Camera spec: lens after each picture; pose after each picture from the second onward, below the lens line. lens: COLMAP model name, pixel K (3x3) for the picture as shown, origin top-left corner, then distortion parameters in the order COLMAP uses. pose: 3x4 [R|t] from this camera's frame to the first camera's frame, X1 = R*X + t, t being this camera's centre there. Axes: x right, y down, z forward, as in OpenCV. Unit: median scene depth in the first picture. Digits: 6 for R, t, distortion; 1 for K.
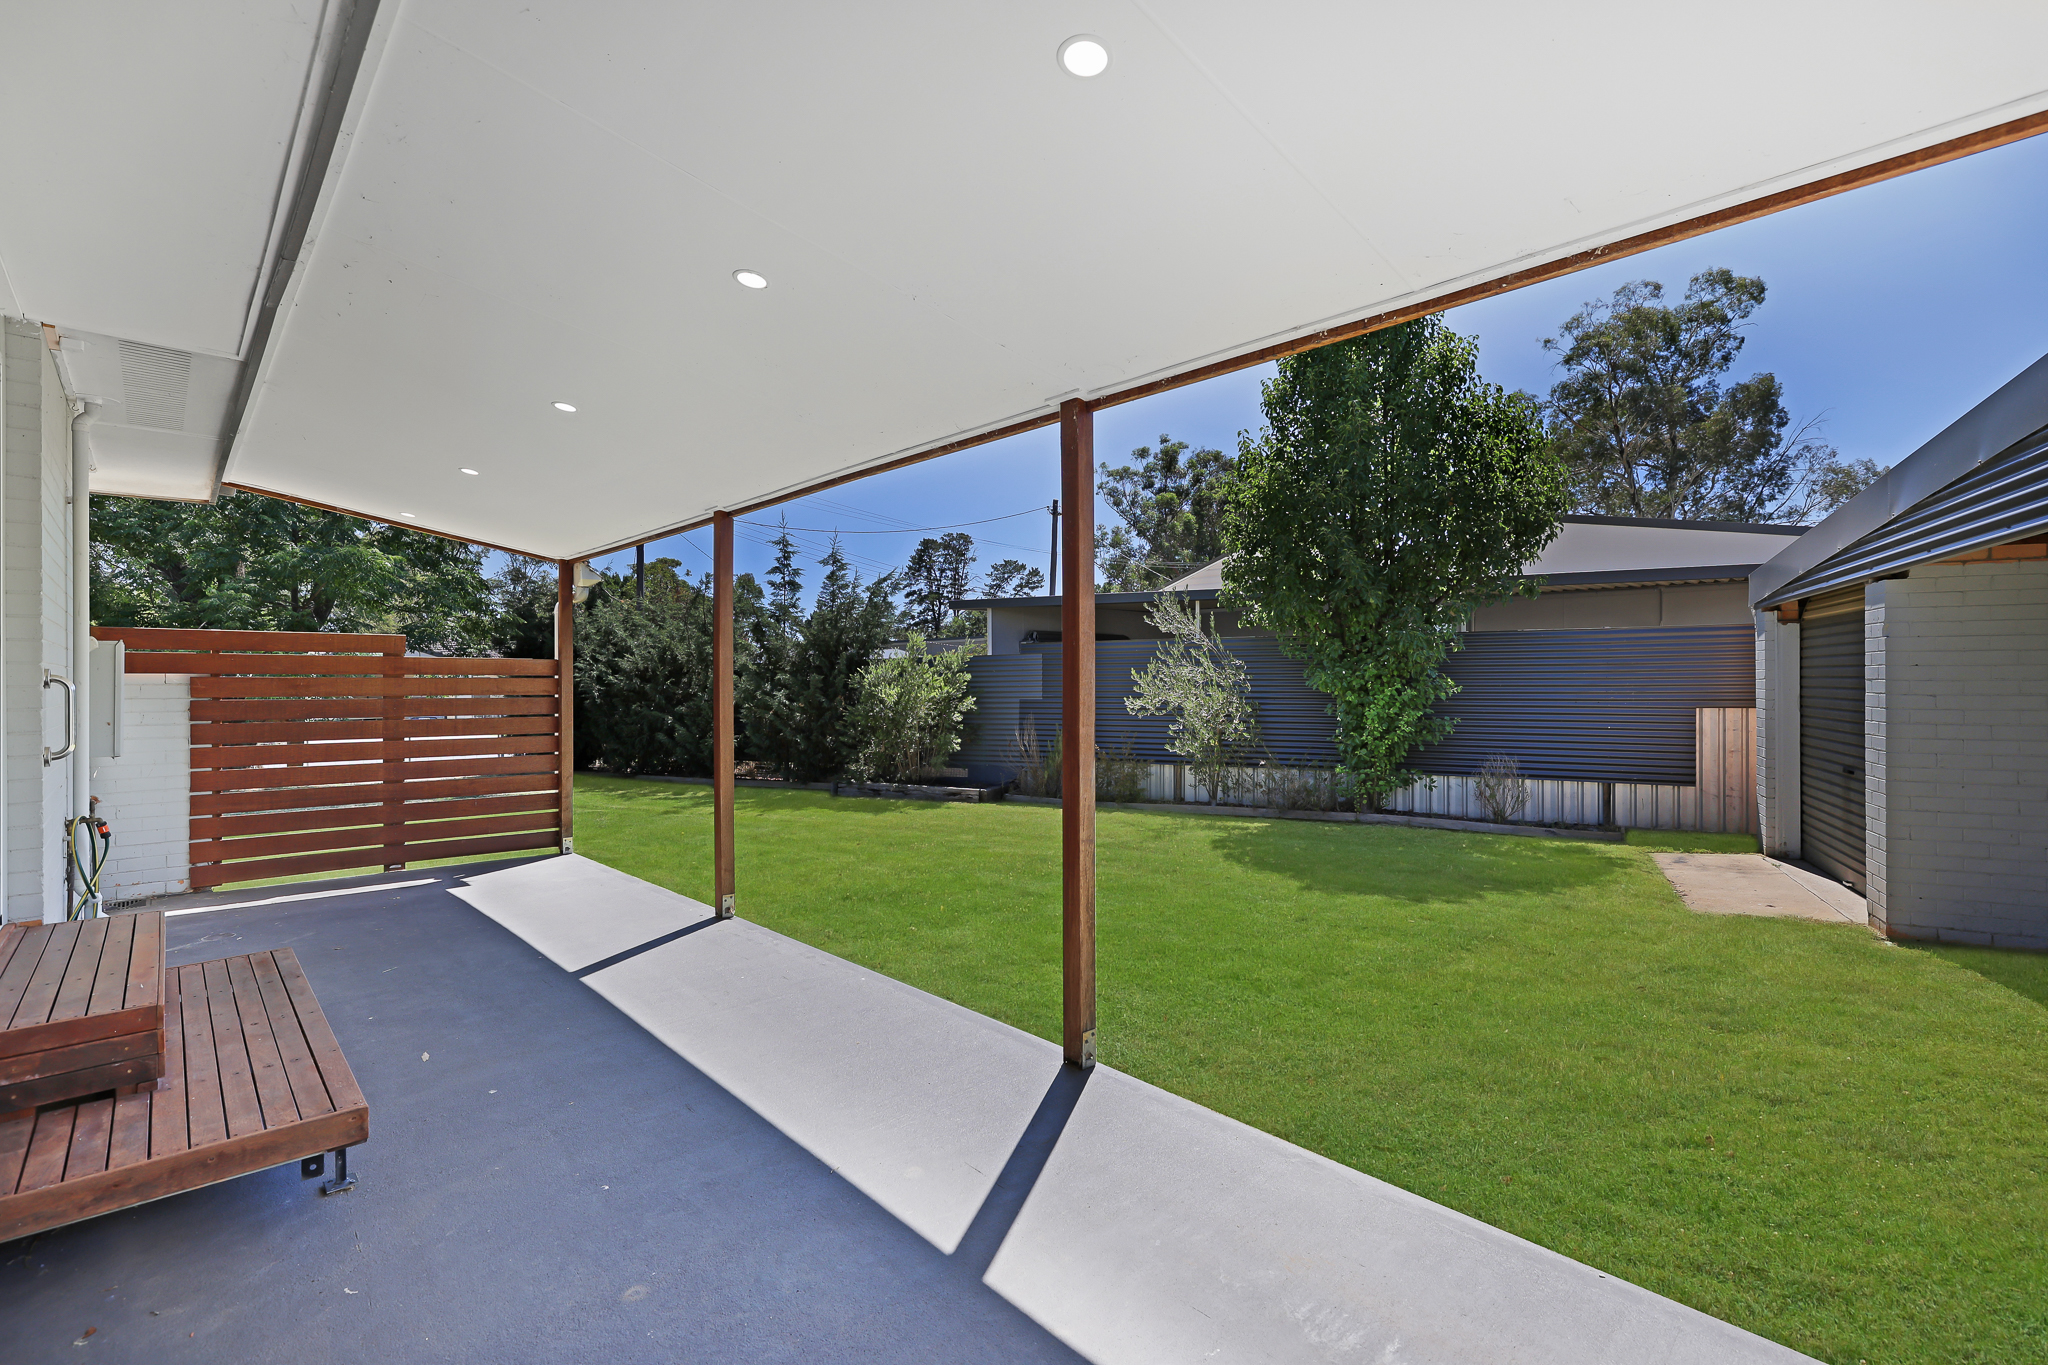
lens RADIAL K [[922.0, 0, 1018.3], [0, 922.0, 685.9], [0, 0, 1]] dist [0.000931, 0.000148]
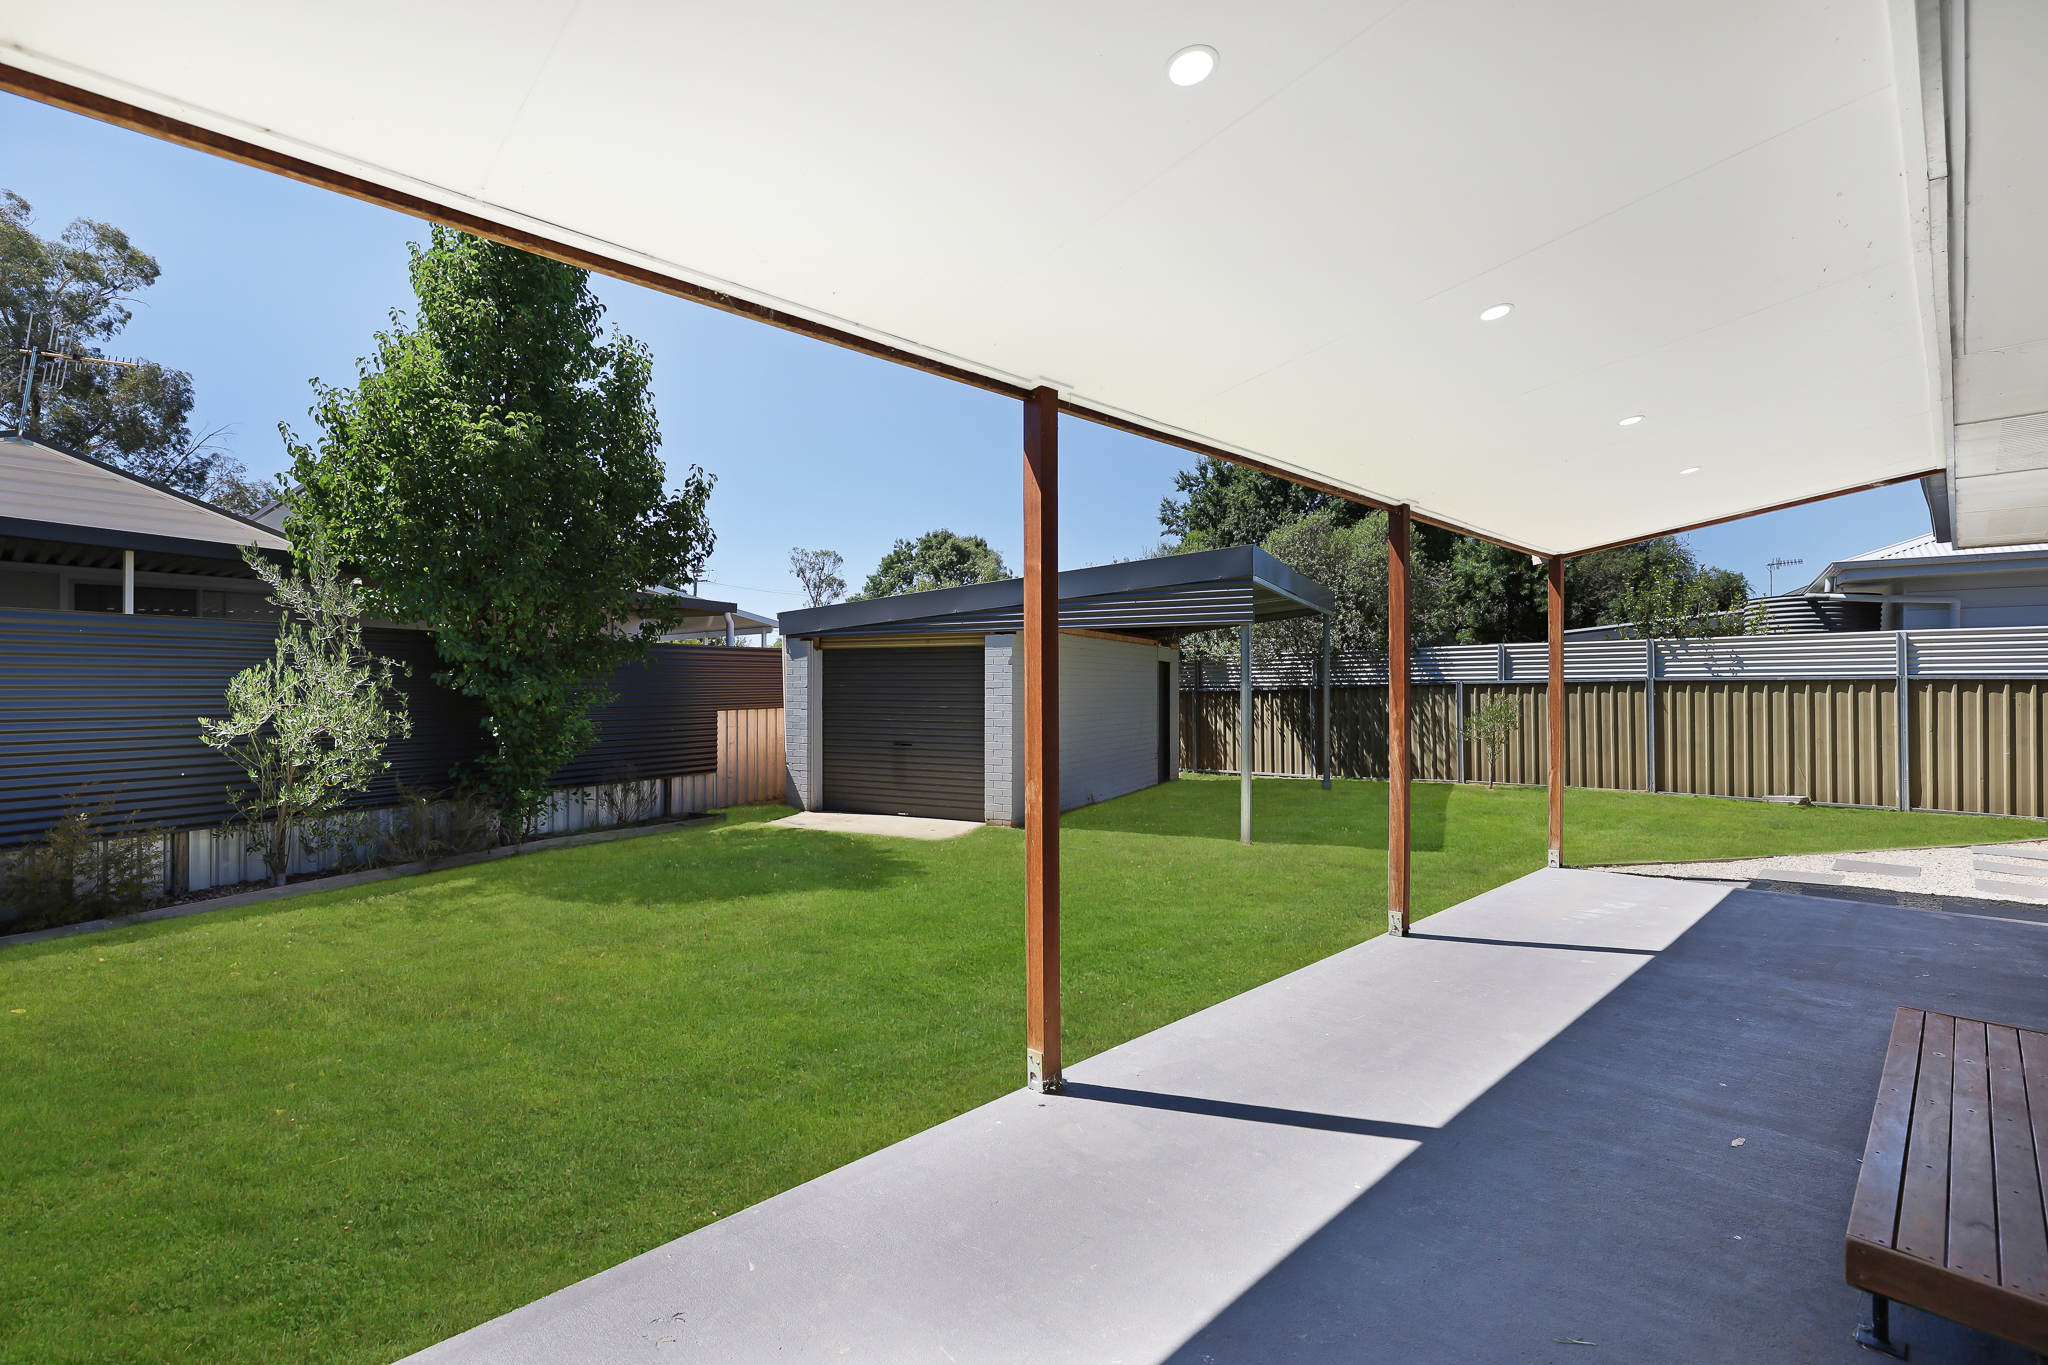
lens RADIAL K [[922.0, 0, 1019.2], [0, 922.0, 678.9], [0, 0, 1]] dist [0.000931, 0.000148]
pose [[-0.012574, 0.018041, 0.999758, -0.467547], [0.005509, 0.999823, -0.017973, 0.005422], [-0.999906, 0.005282, -0.012671, 0.541050]]
